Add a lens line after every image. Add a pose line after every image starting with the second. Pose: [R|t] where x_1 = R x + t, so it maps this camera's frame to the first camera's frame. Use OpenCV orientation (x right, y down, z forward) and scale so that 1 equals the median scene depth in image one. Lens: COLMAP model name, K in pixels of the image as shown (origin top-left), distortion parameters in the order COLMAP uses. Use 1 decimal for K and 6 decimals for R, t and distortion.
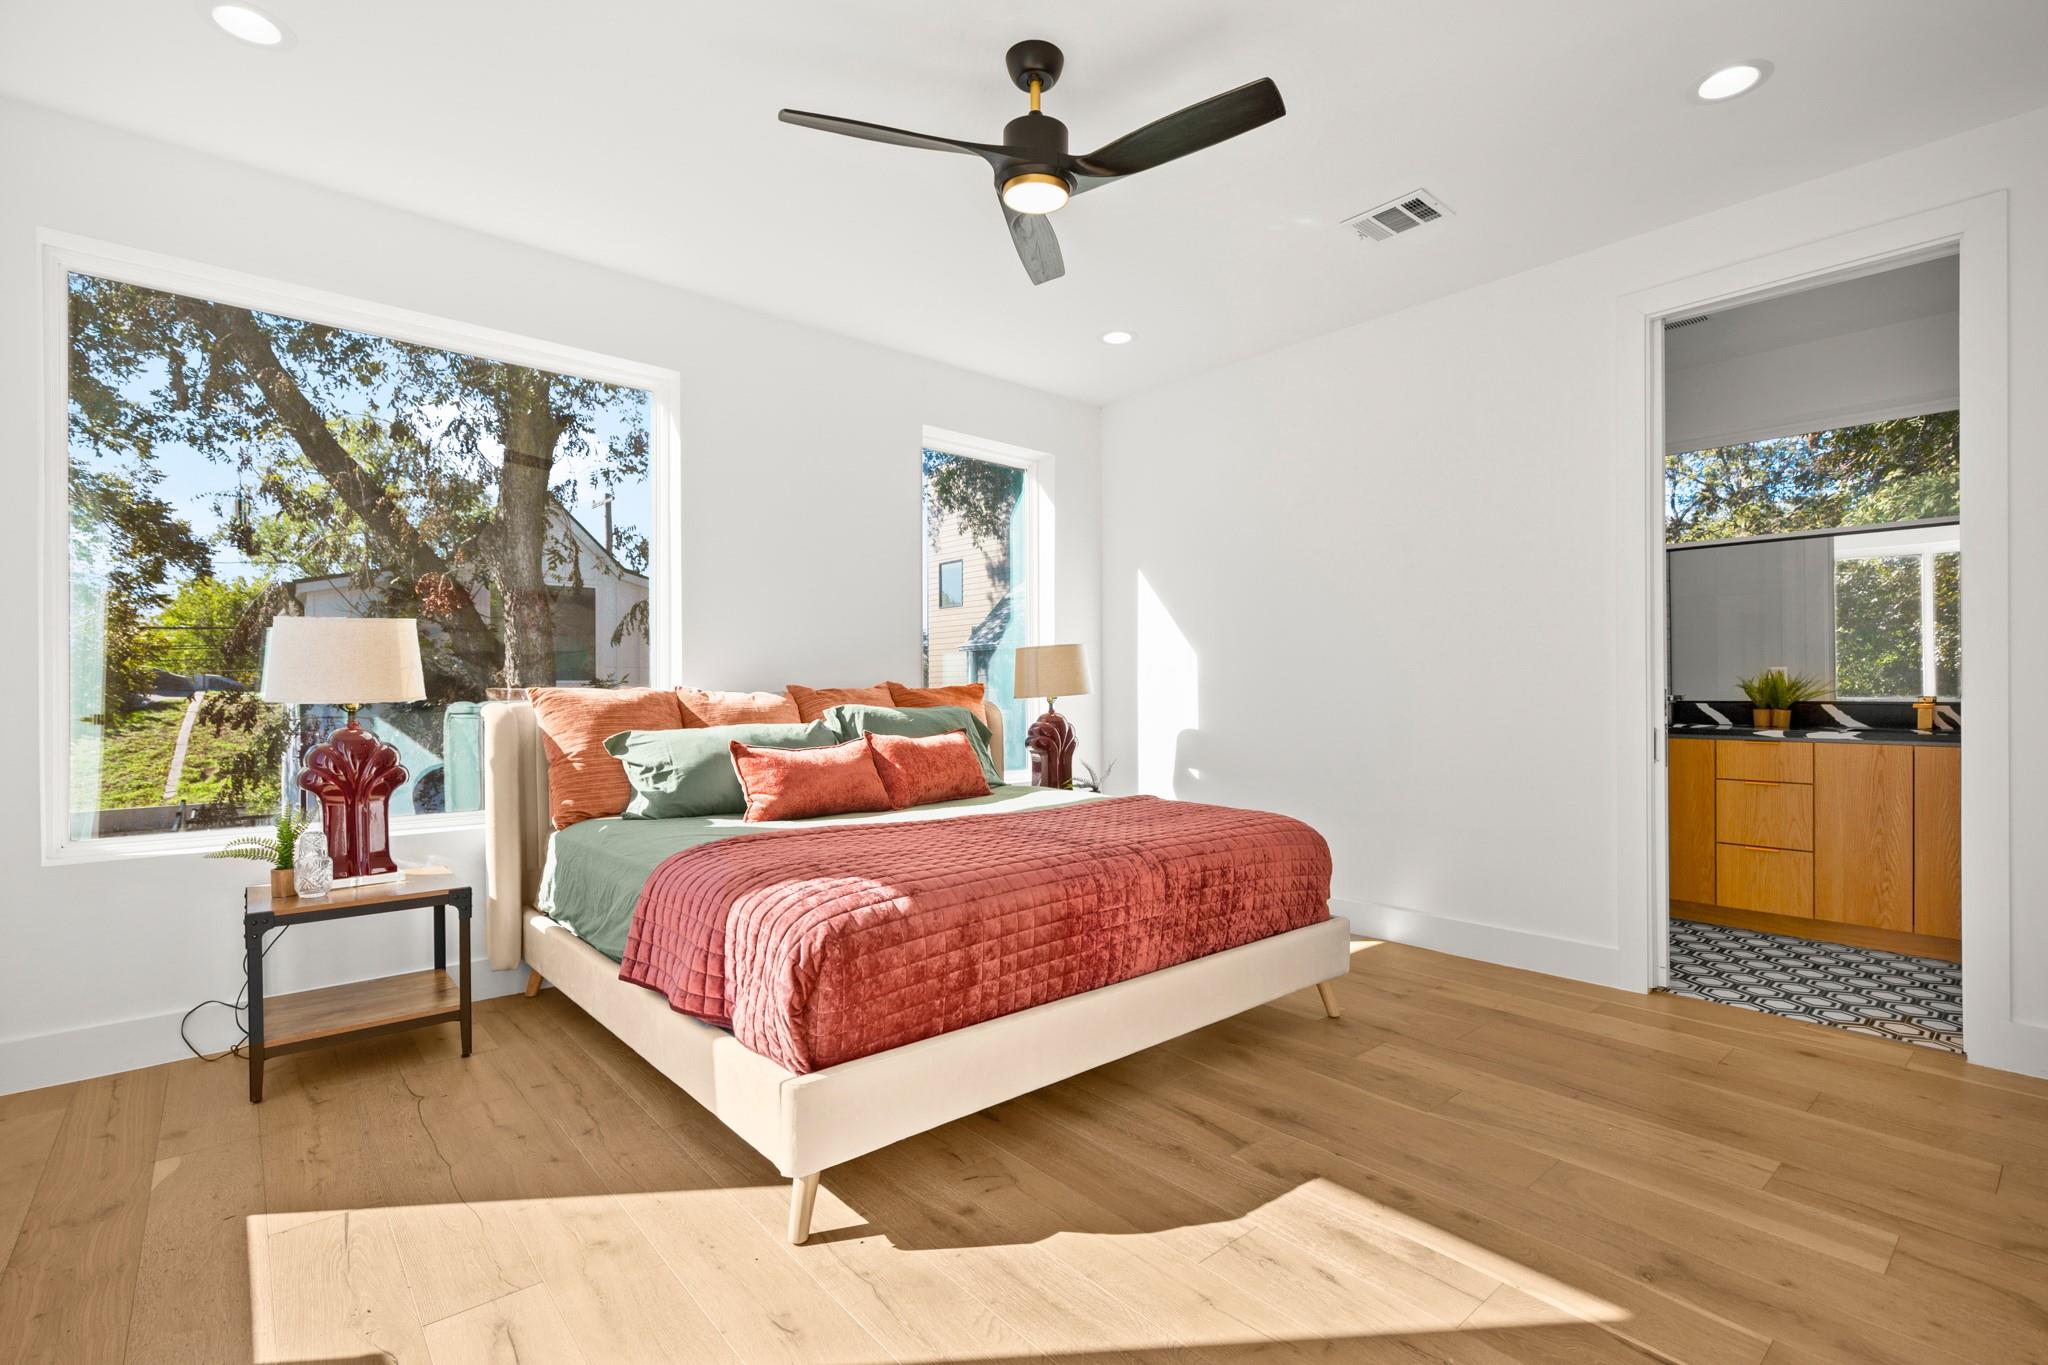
lens RADIAL K [[933.1, 0, 1042.4], [0, 933.1, 680.7], [0, 0, 1]] dist [0.006606, -0.002893]
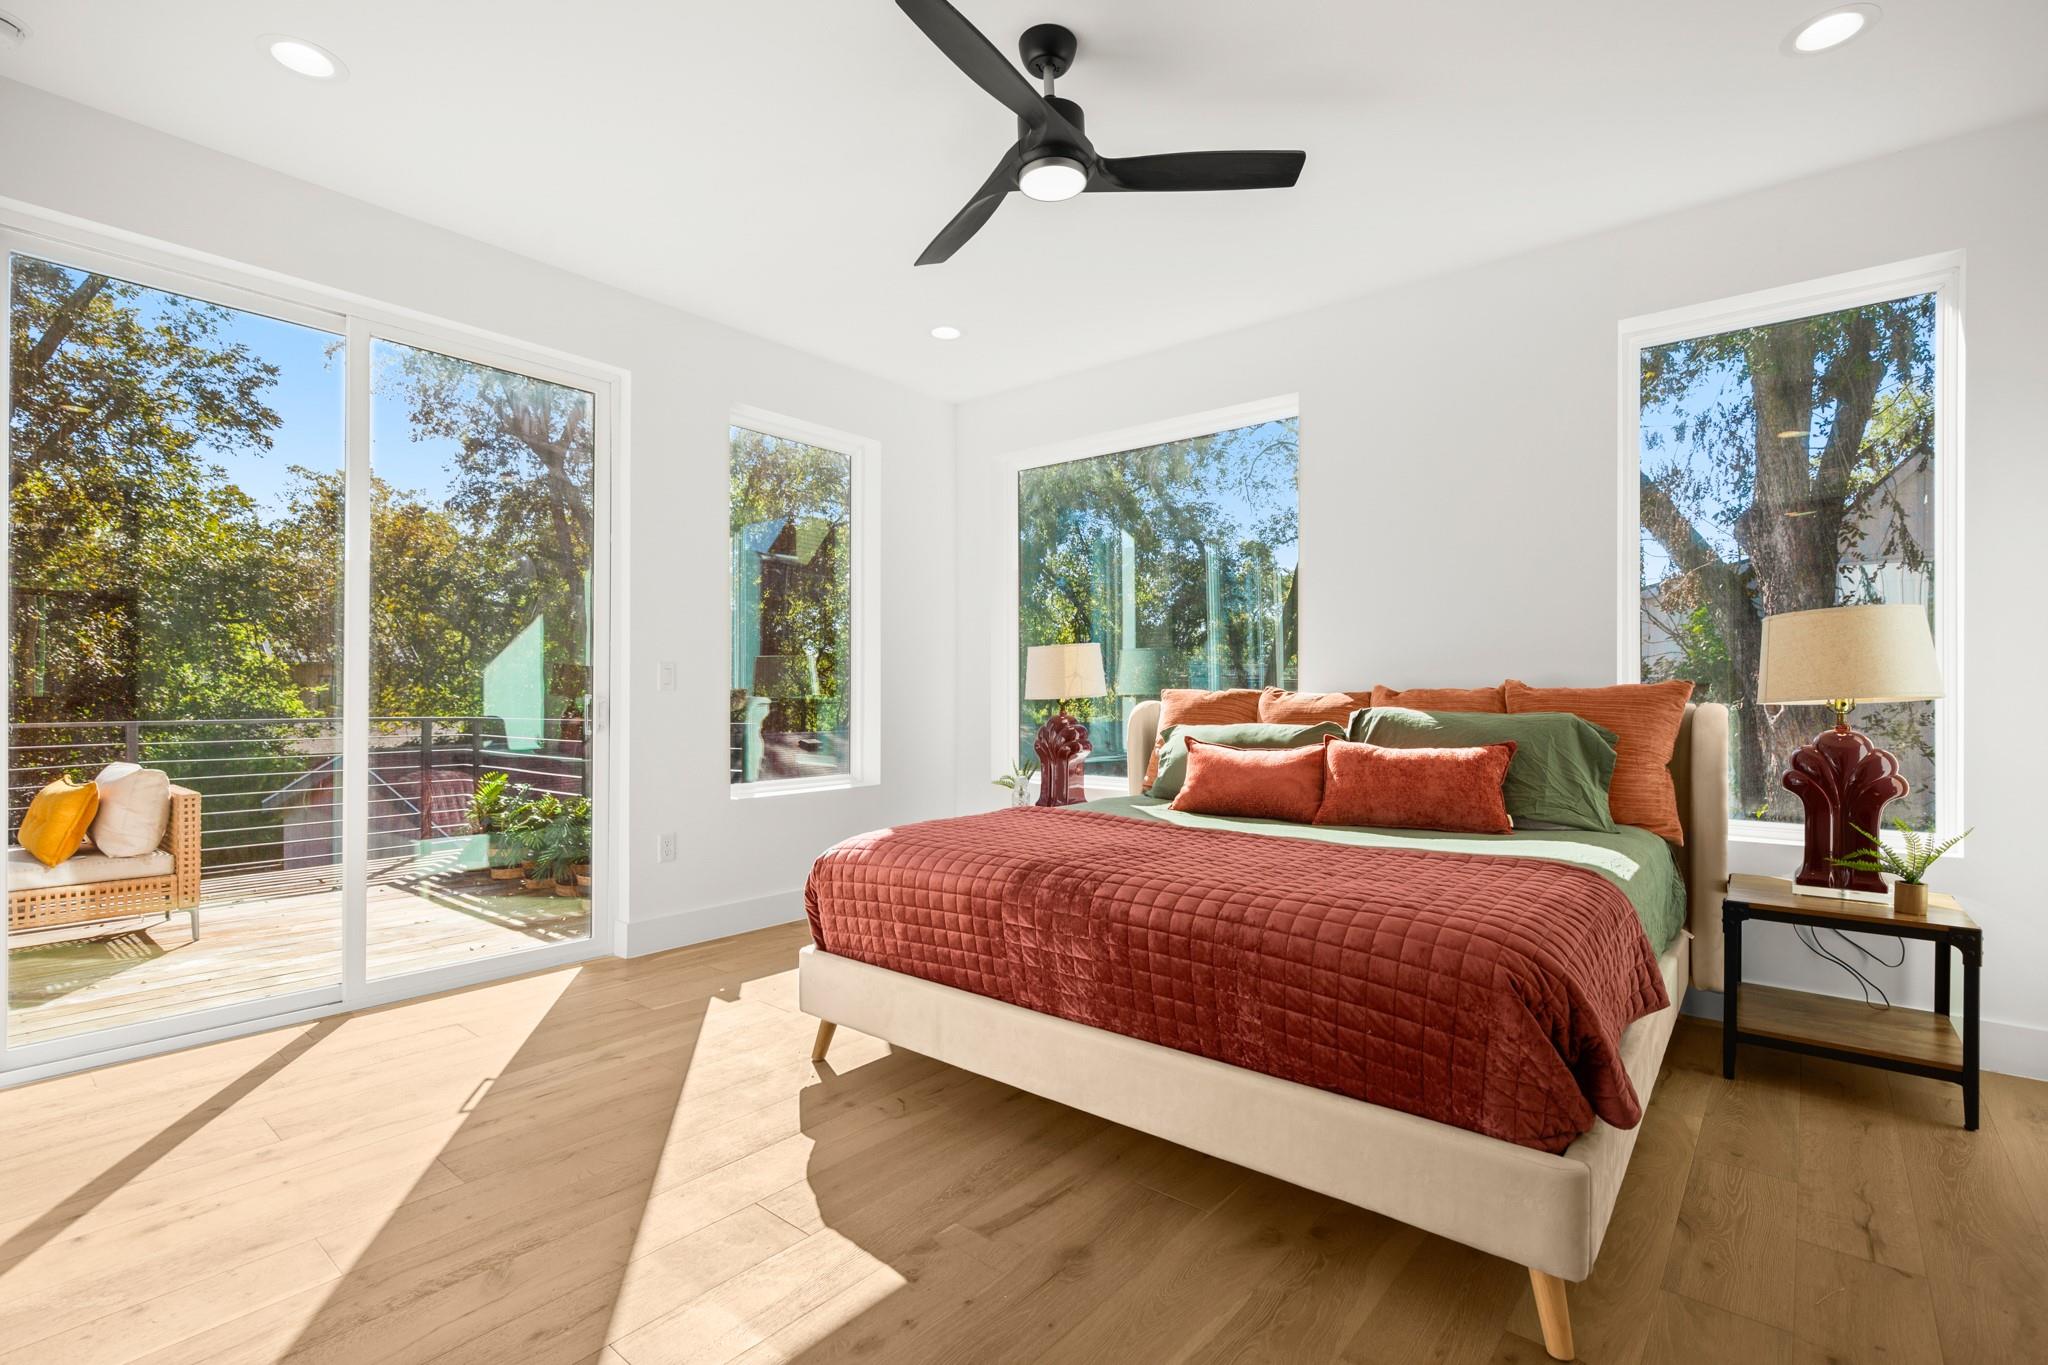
lens RADIAL K [[933.1, 0, 1040.9], [0, 933.1, 692.4], [0, 0, 1]] dist [0.006606, -0.002893]
pose [[0.180238, 0.005749, -0.983606, 0.972650], [0.006469, 0.999954, 0.007030, 0.005964], [0.983602, -0.007630, 0.180192, 0.839459]]
